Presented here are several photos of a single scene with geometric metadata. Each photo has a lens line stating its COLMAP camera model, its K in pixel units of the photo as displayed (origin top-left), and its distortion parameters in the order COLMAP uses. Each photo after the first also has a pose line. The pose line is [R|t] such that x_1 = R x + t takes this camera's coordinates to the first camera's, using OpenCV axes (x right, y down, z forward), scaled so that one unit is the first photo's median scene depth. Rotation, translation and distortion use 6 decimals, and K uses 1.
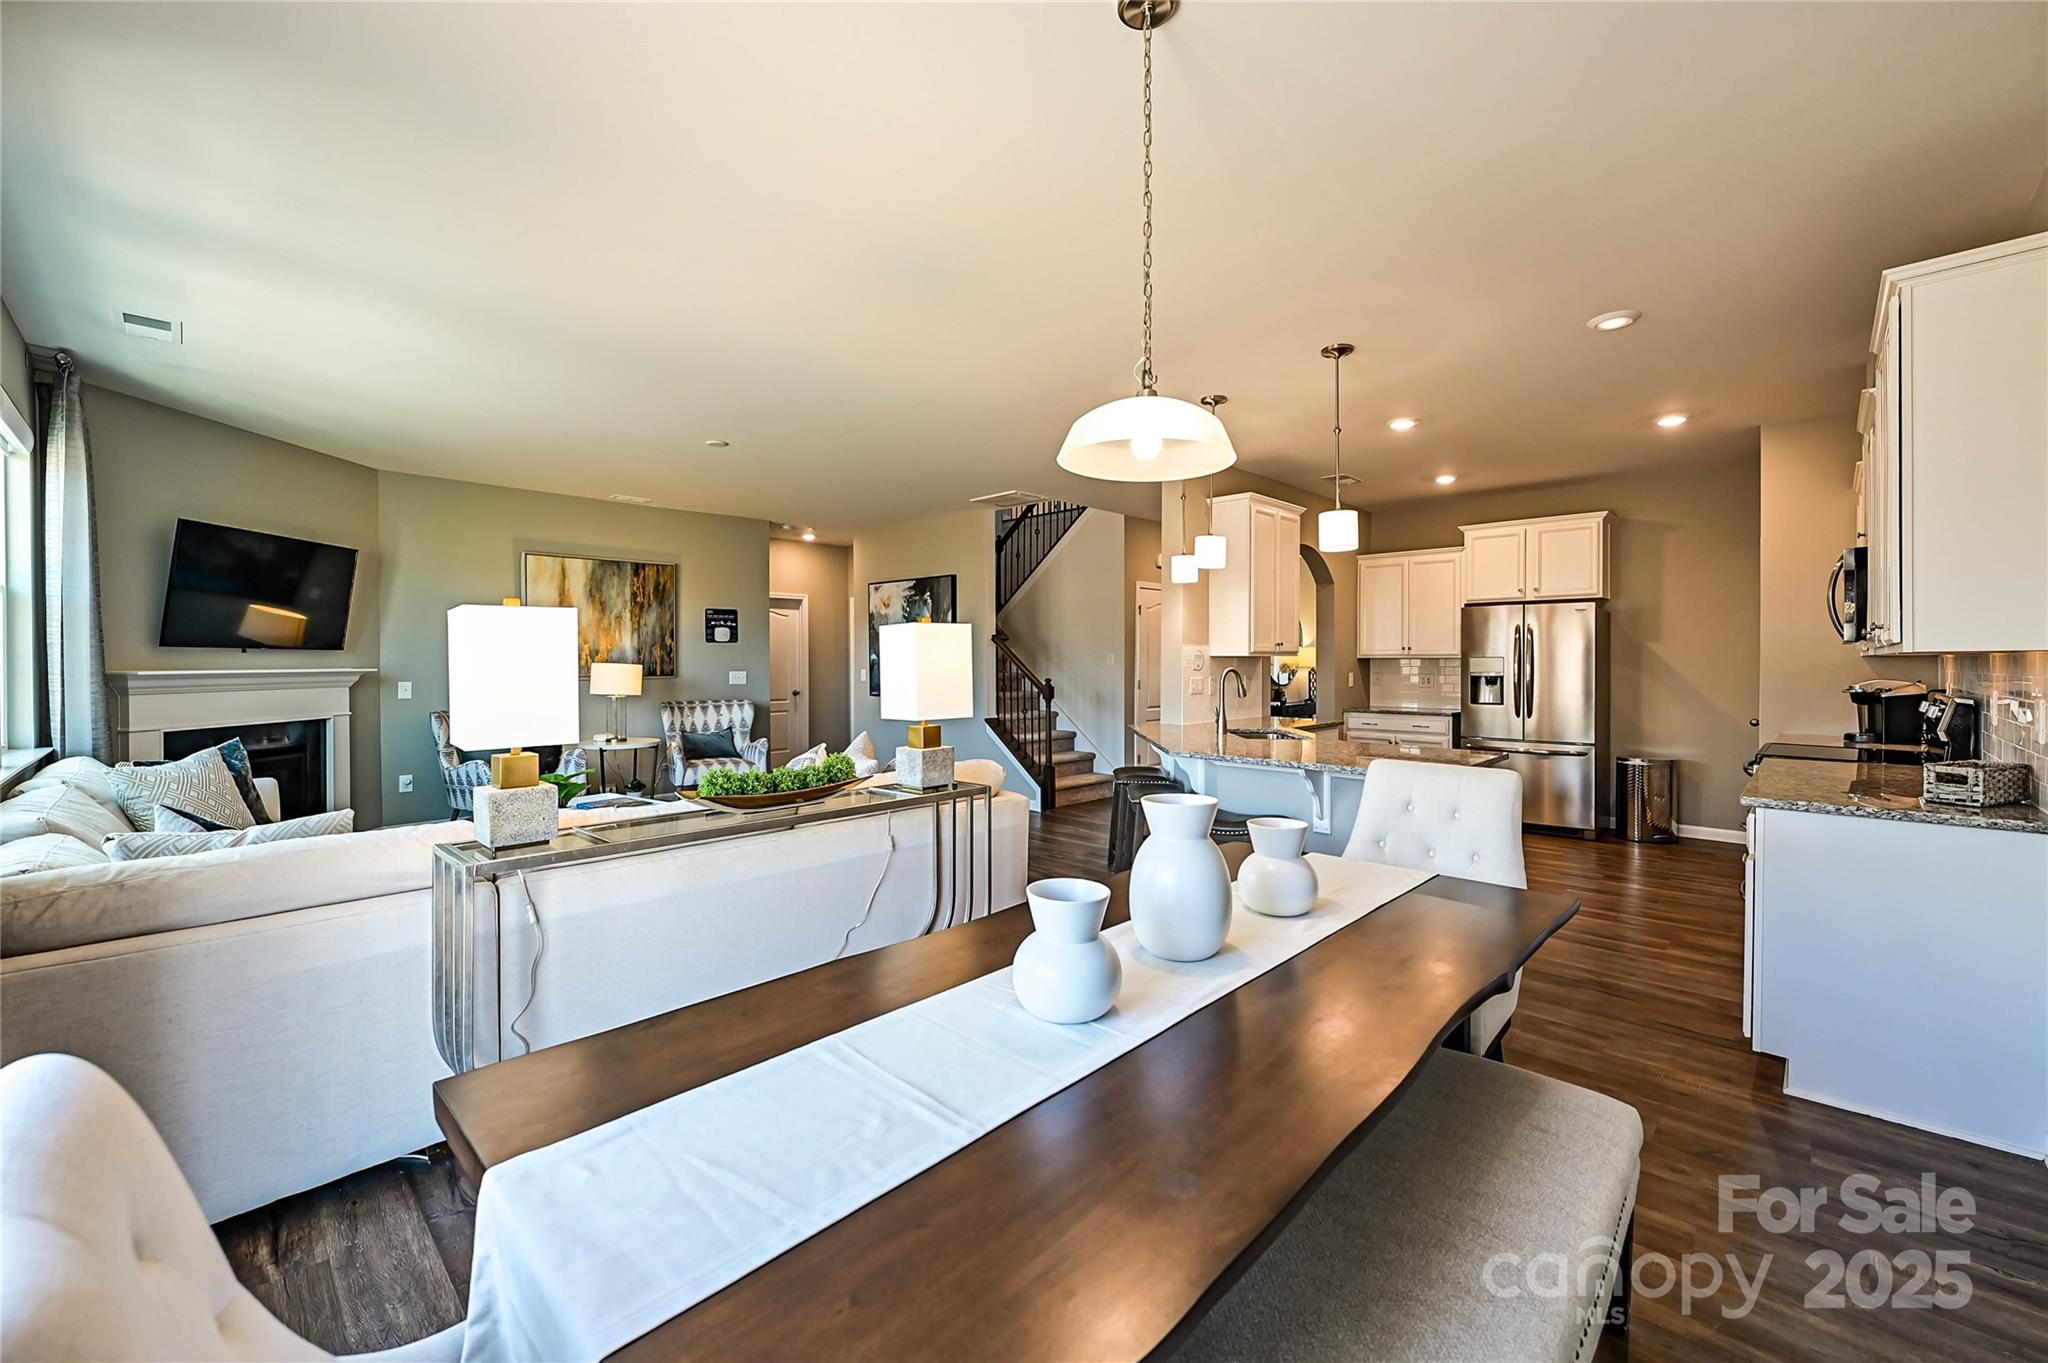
lens RADIAL K [[832.5, 0, 1022.0], [0, 832.5, 665.9], [0, 0, 1]] dist [-0.001407, 0.000149]
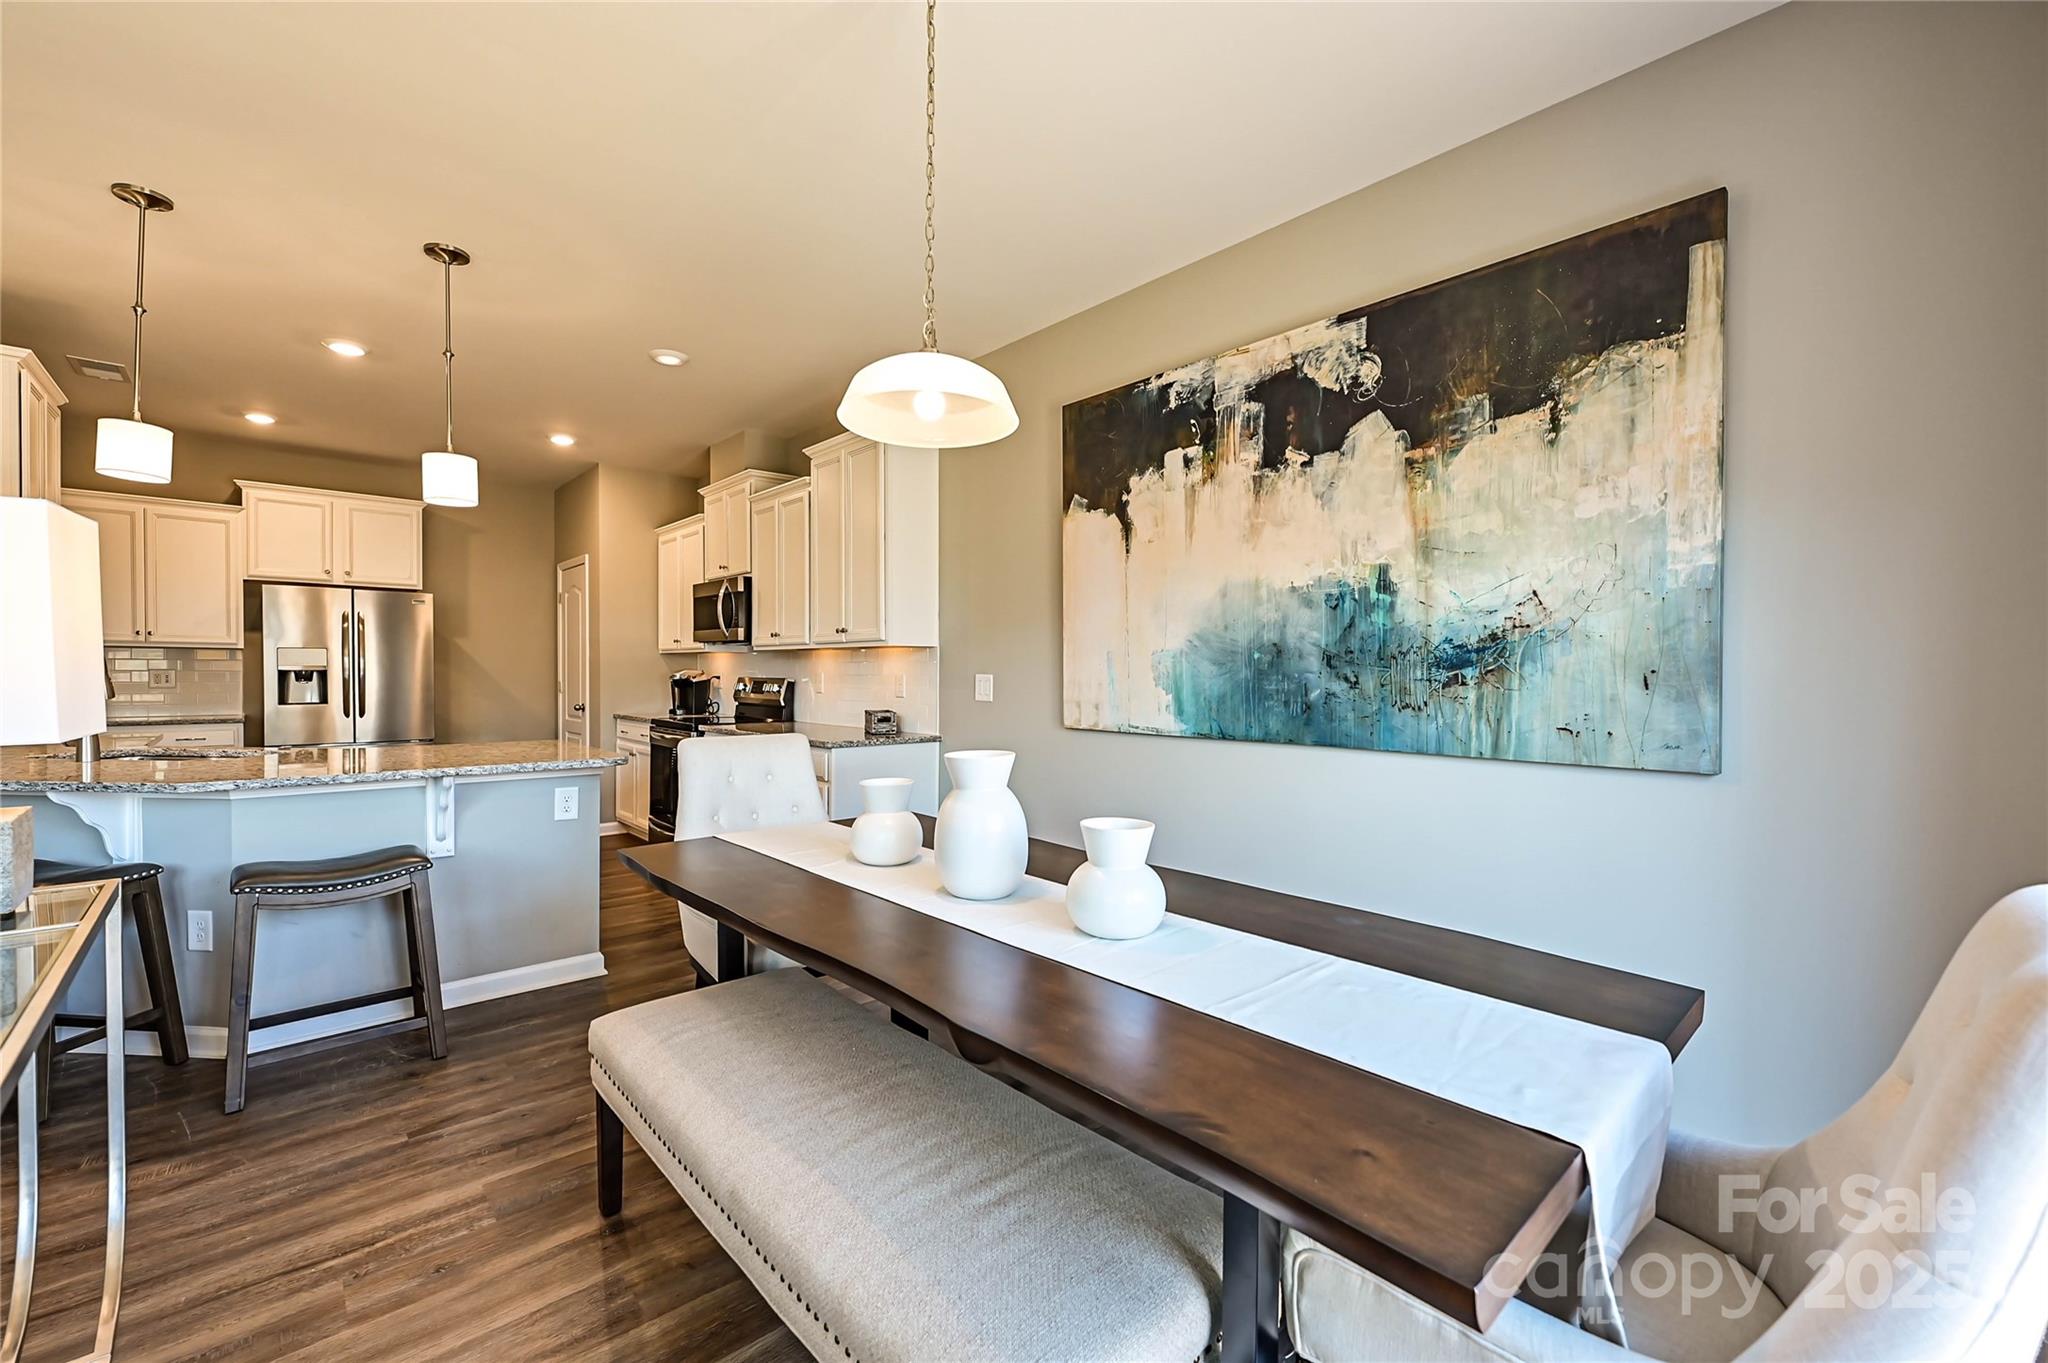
lens RADIAL K [[832.5, 0, 1025.6], [0, 832.5, 690.3], [0, 0, 1]] dist [-0.001407, 0.000149]
pose [[0.065102, -0.019496, 0.997688, -0.226880], [-0.000993, 0.999807, 0.019602, 0.015104], [-0.997878, -0.002267, 0.065070, 0.224815]]
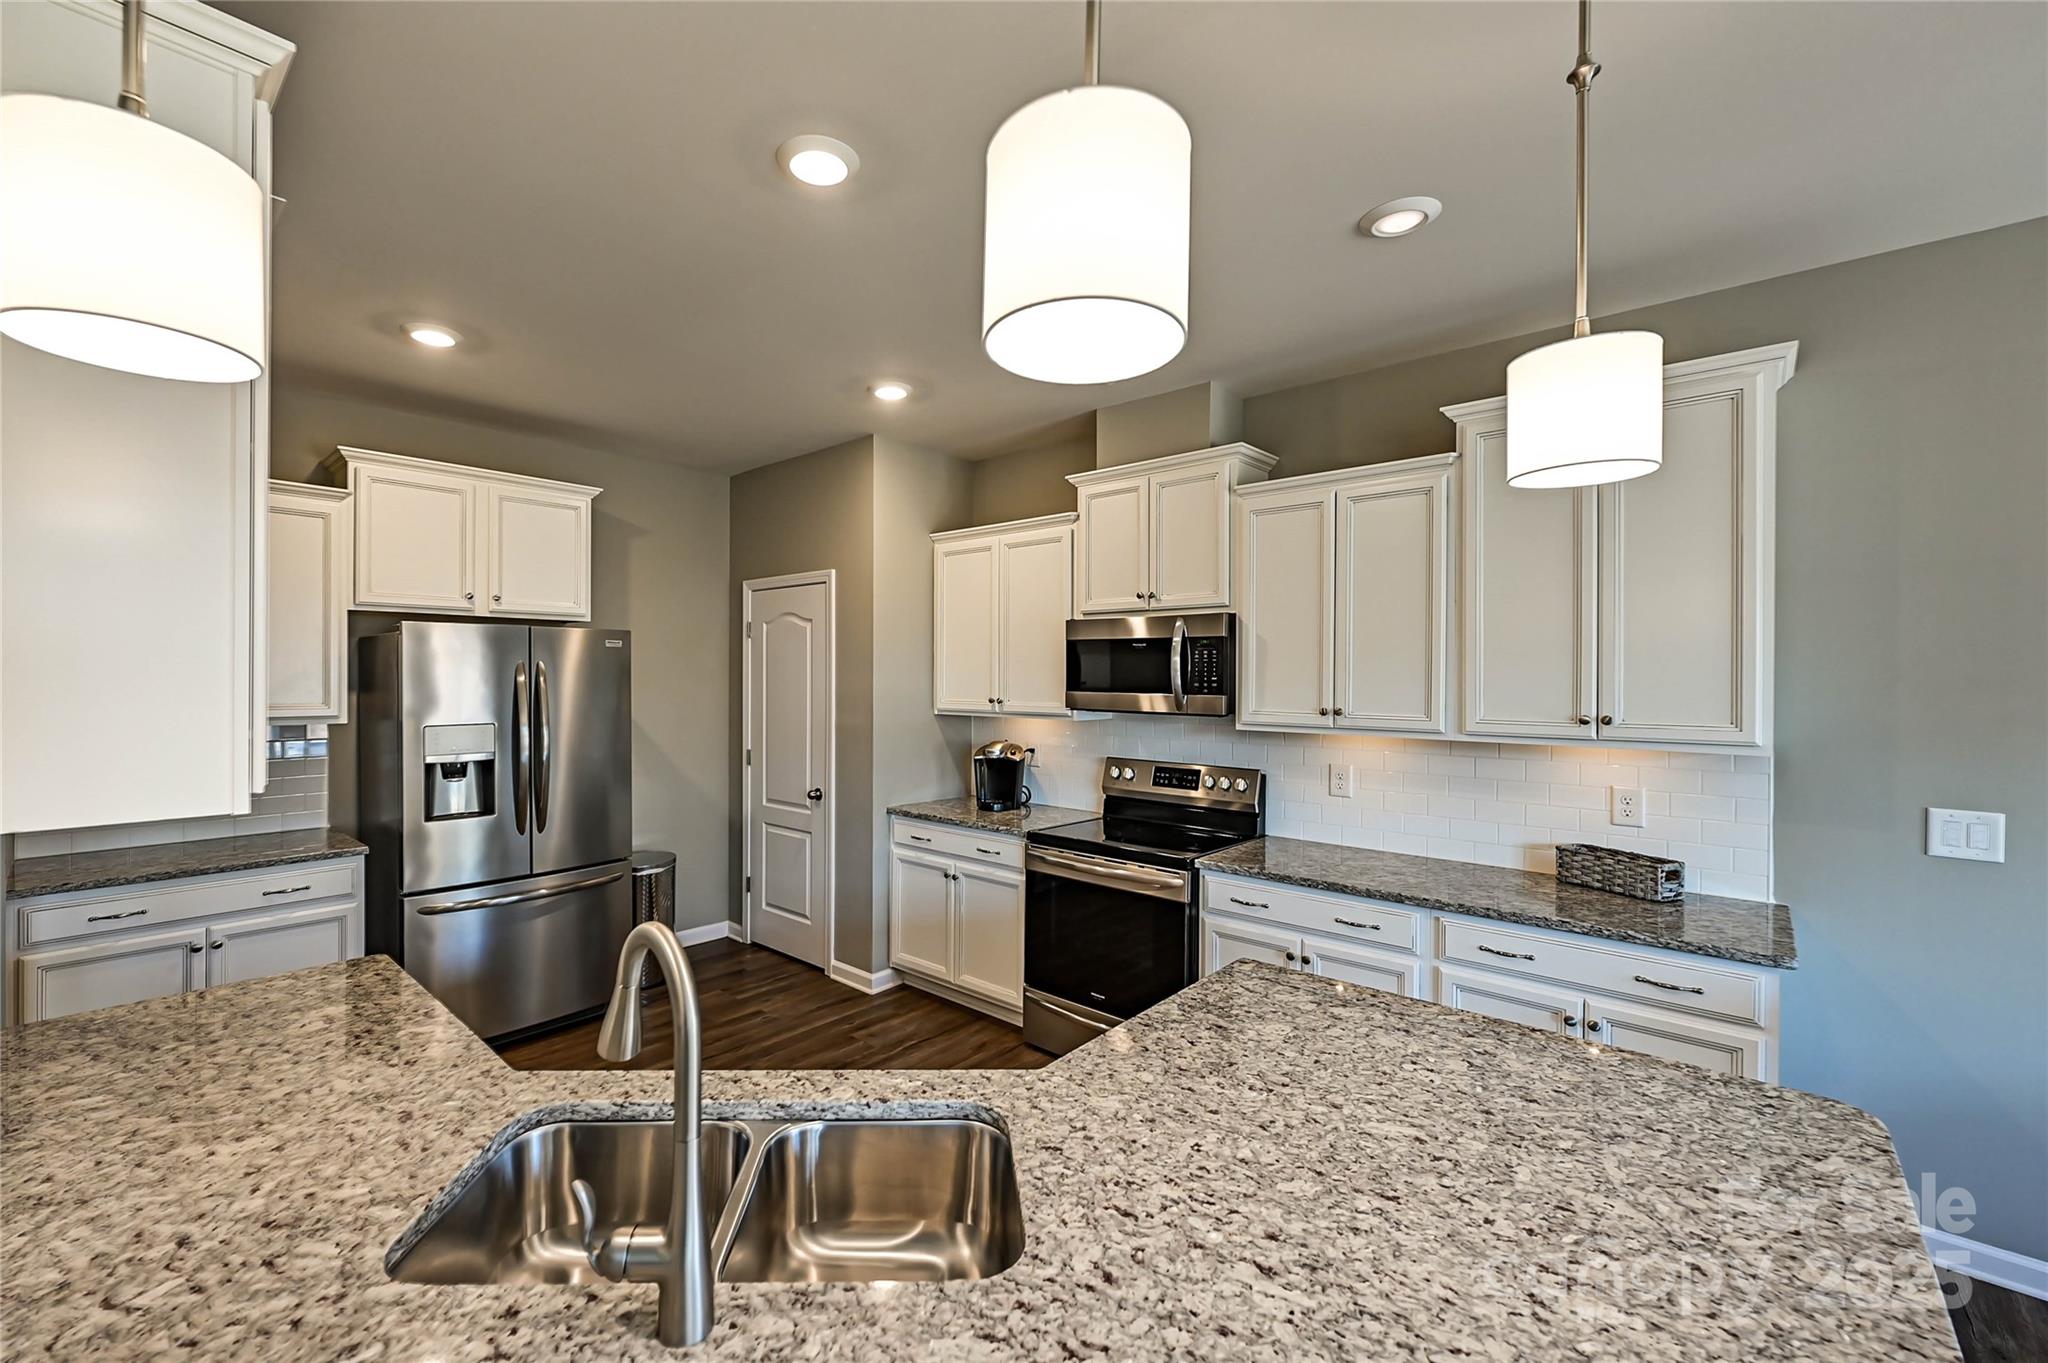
lens RADIAL K [[832.5, 0, 962.4], [0, 832.5, 681.7], [0, 0, 1]] dist [-0.001407, 0.000149]
pose [[-0.016342, -0.007036, 0.999842, 0.050657], [0.001101, 0.999975, 0.007055, -0.039965], [-0.999866, 0.001216, -0.016334, 0.707965]]
